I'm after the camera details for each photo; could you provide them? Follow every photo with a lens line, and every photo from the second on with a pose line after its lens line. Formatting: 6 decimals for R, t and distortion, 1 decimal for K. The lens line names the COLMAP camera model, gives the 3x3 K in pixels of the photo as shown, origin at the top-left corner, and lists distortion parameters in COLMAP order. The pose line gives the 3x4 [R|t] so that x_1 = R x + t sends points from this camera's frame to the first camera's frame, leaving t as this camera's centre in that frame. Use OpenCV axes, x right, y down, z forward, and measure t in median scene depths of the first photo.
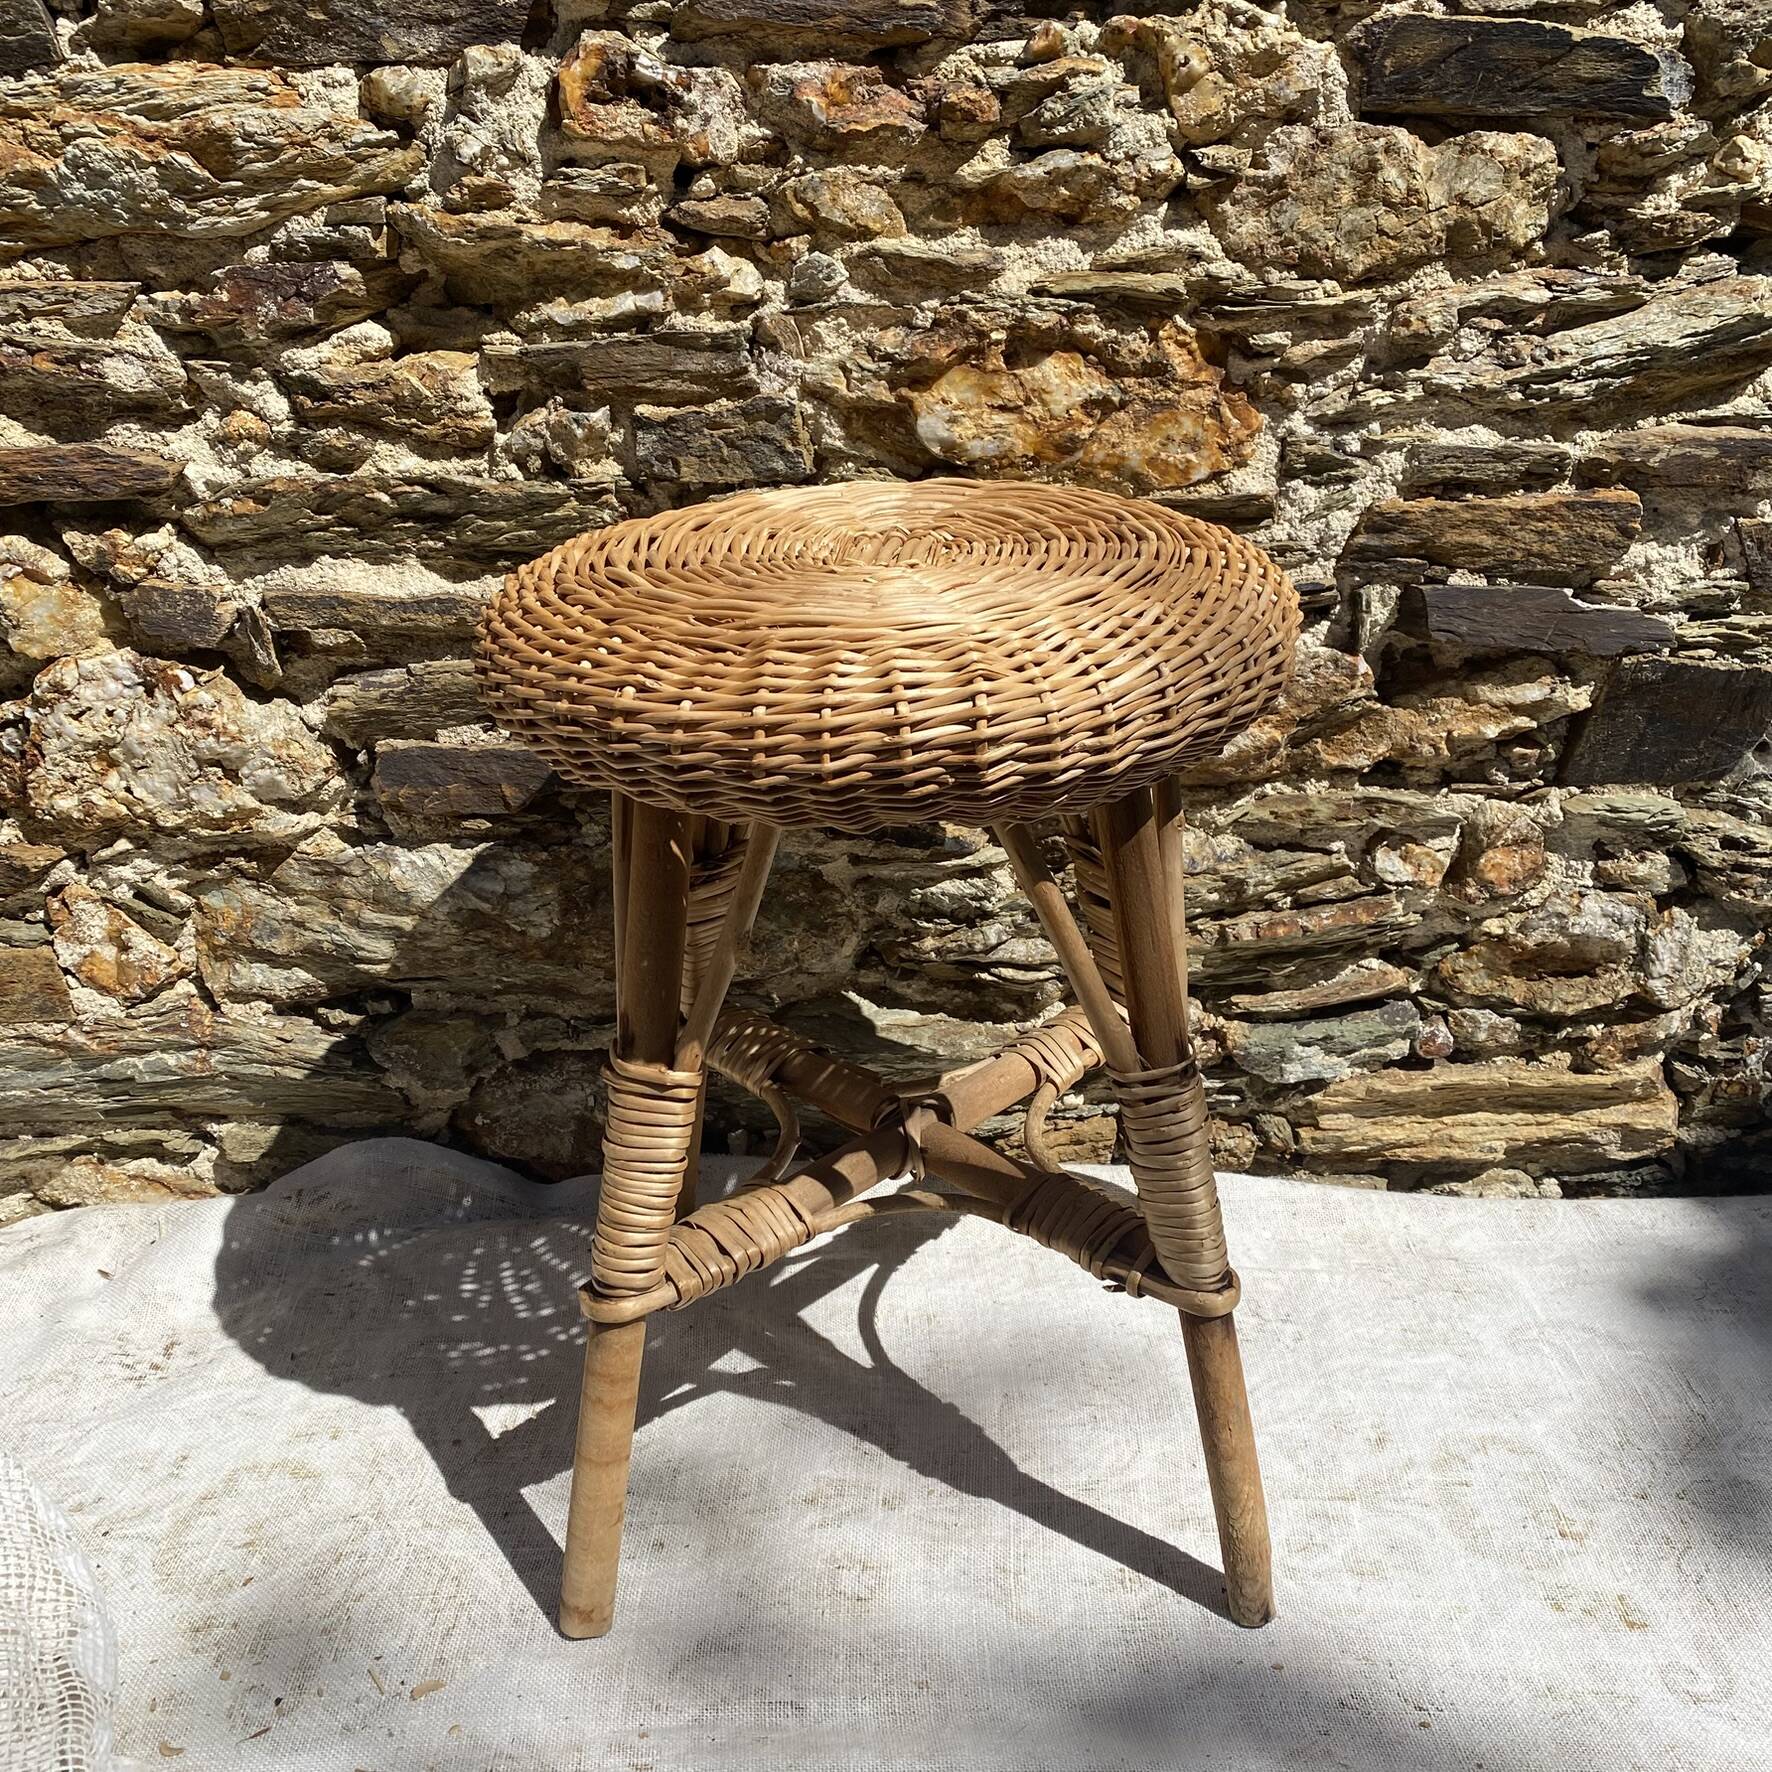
lens RADIAL K [[1825.3, 0, 925.7], [0, 1825.3, 863.1], [0, 0, 1]] dist [-0.012502, 0.000000]
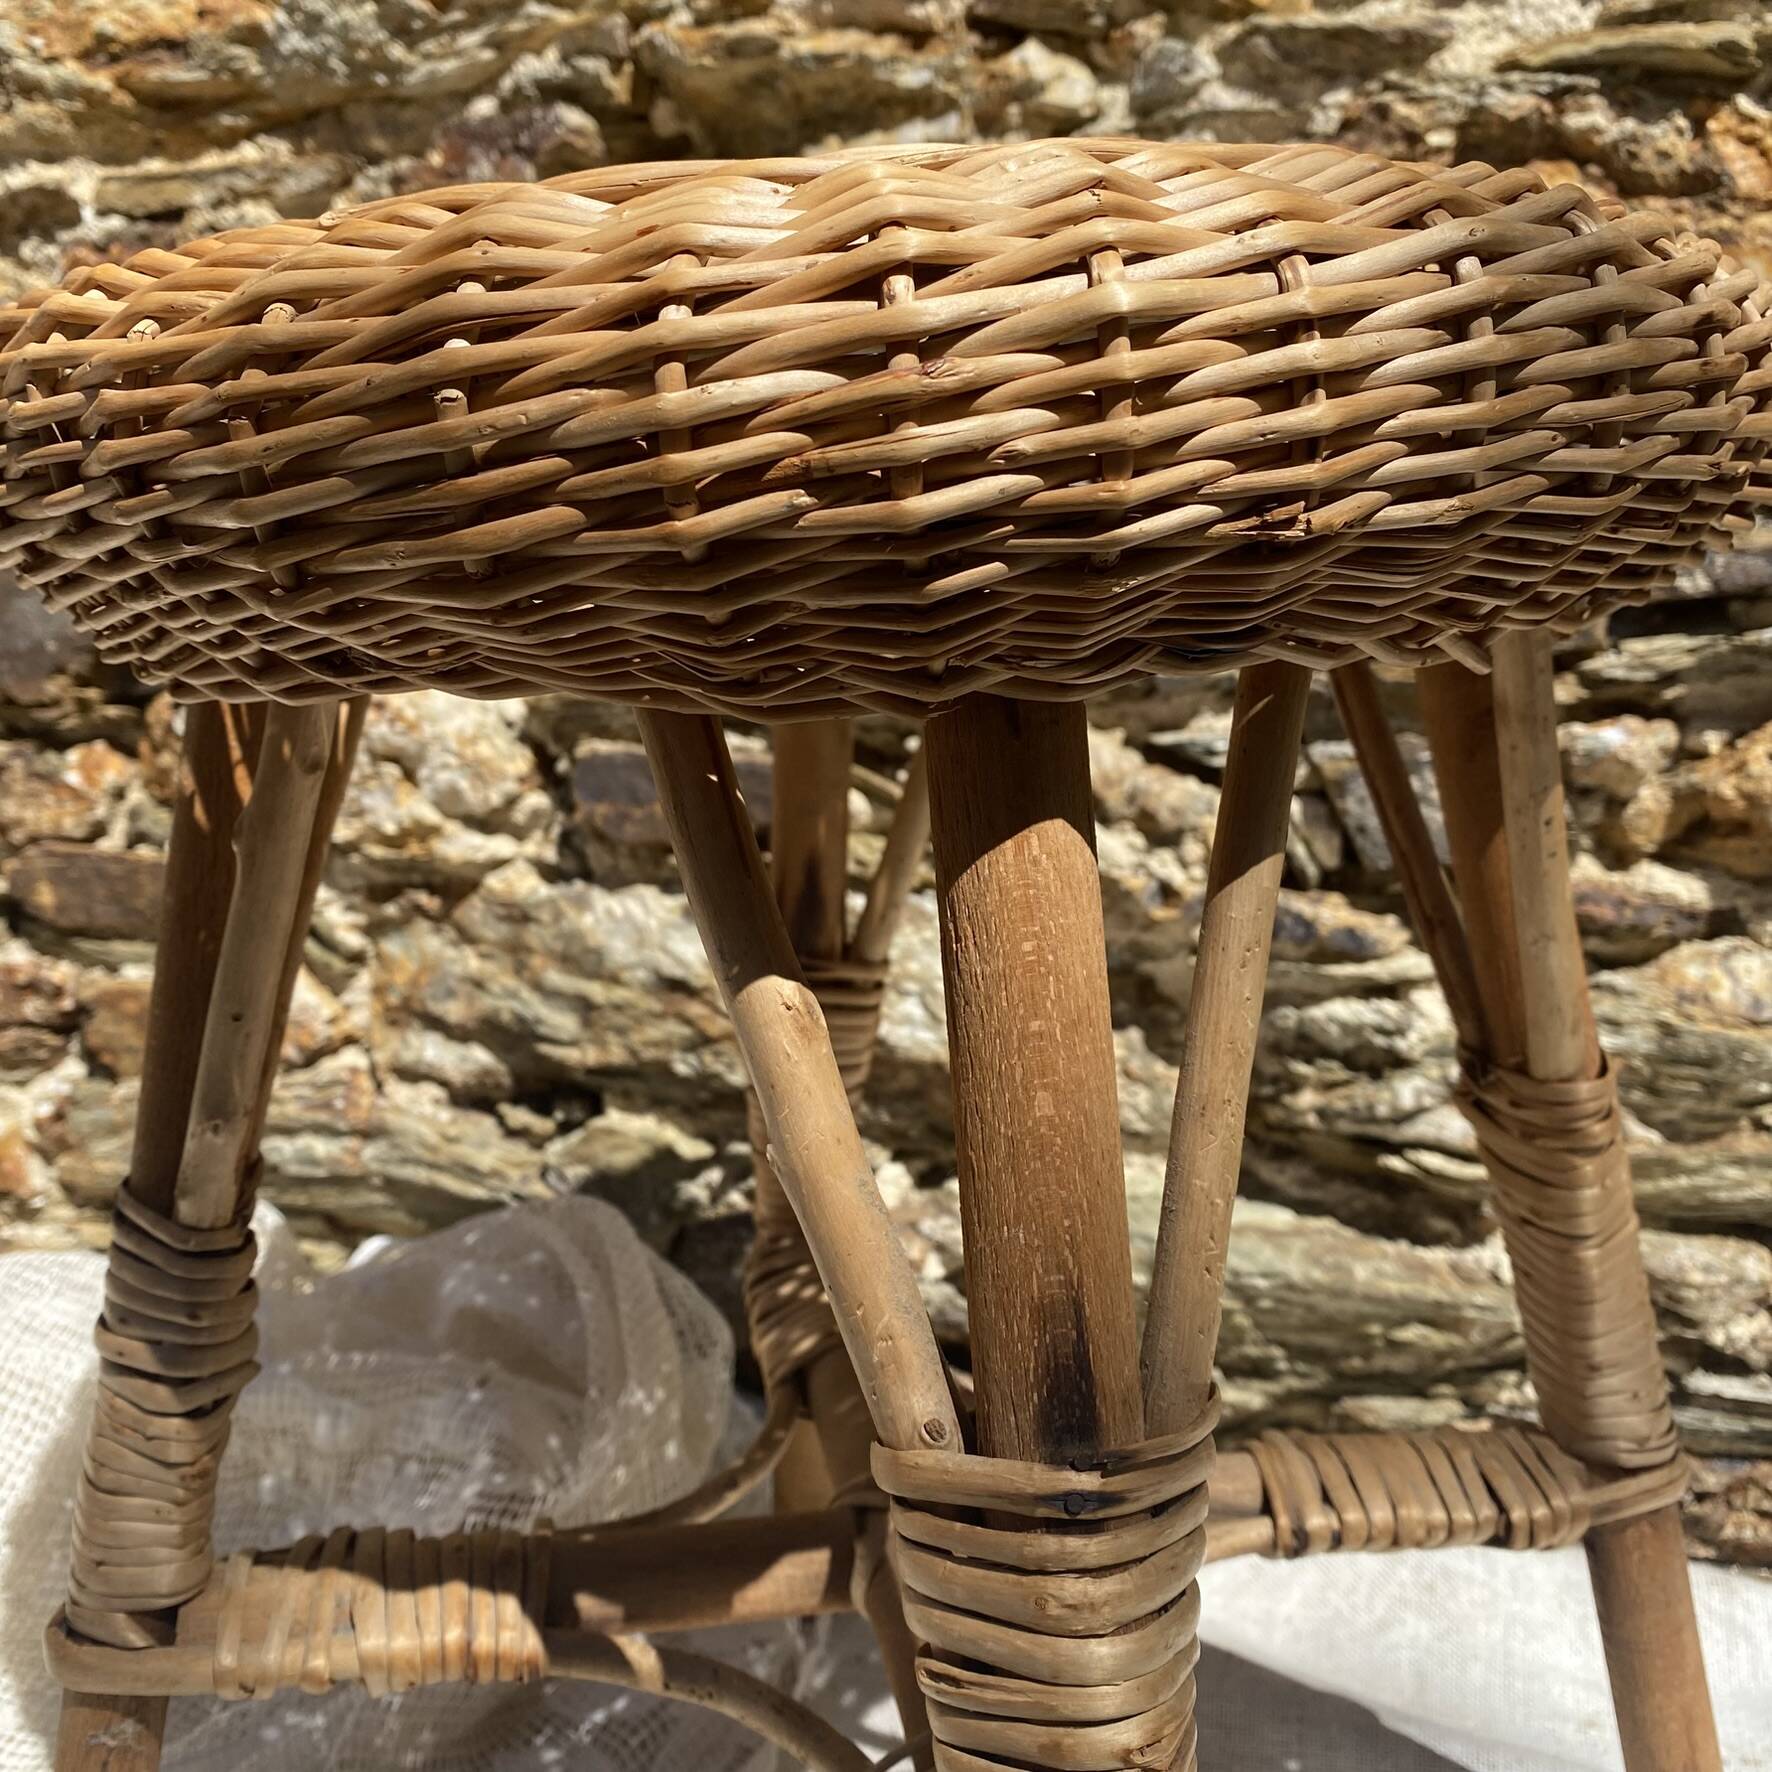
lens RADIAL K [[1825.3, 0, 883.4], [0, 1825.3, 839.9], [0, 0, 1]] dist [-0.012502, 0.000000]
pose [[0.932751, 0.054515, -0.356374, 0.097651], [-0.121161, 0.978407, -0.167450, 0.090360], [0.339551, 0.199368, 0.919216, 0.368868]]
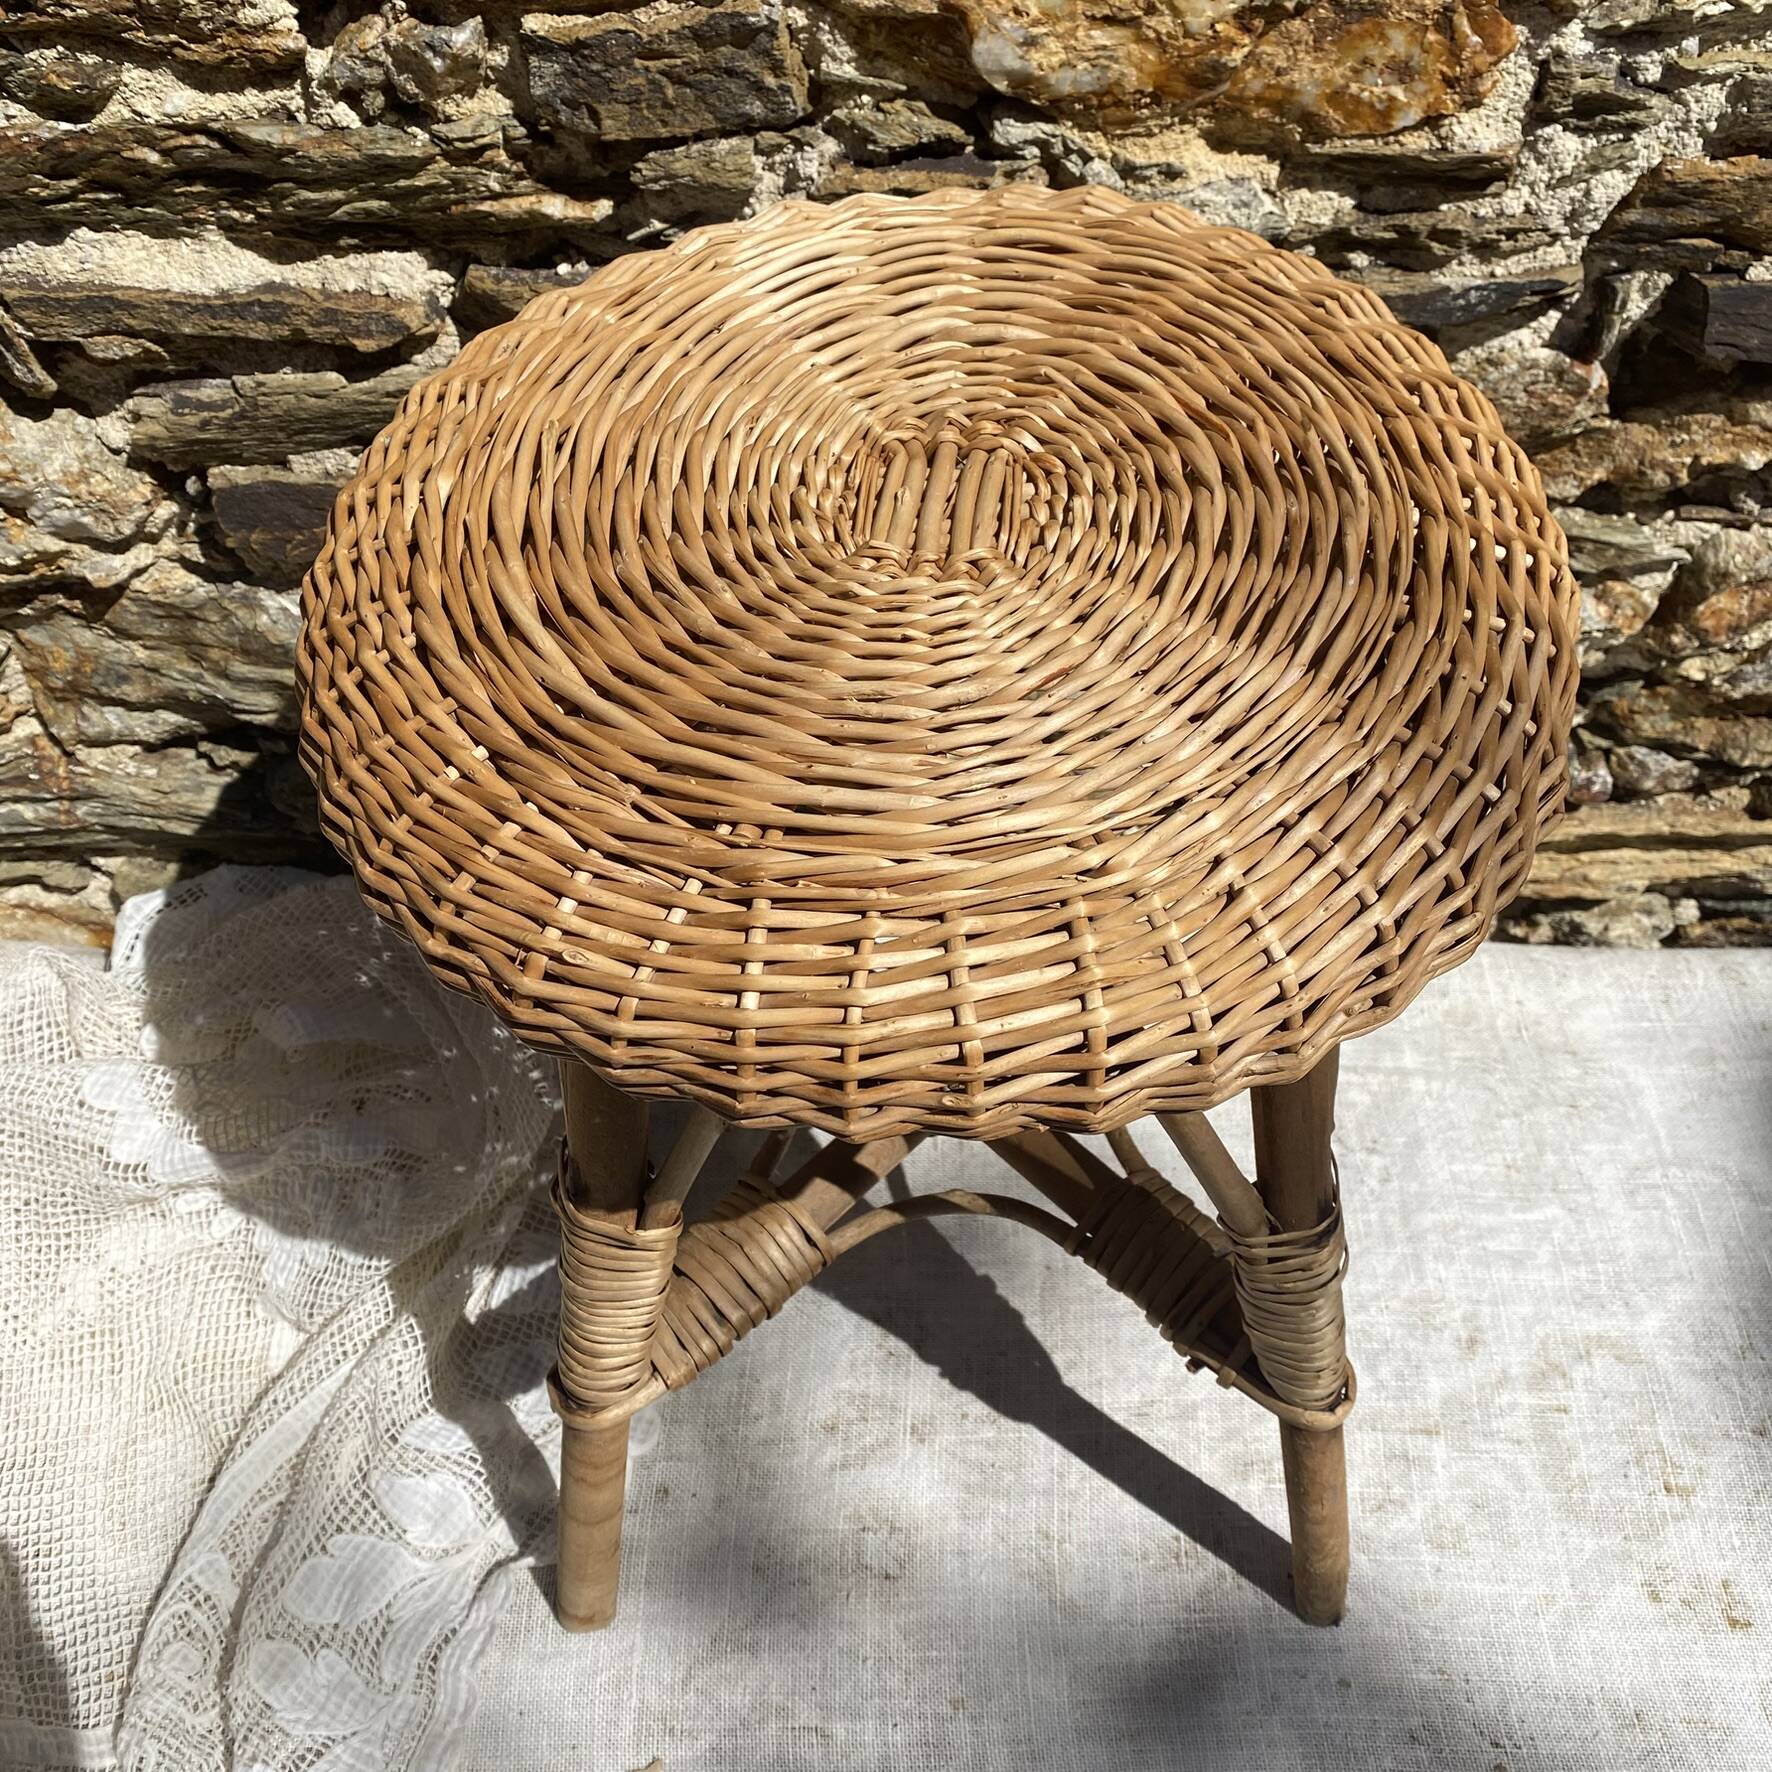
lens RADIAL K [[1825.3, 0, 918.7], [0, 1825.3, 871.0], [0, 0, 1]] dist [-0.012502, 0.000000]
pose [[0.999956, 0.009412, 0.000619, -0.020725], [-0.008603, 0.883221, 0.468879, -0.281680], [0.003866, -0.468863, 0.883262, 0.308053]]
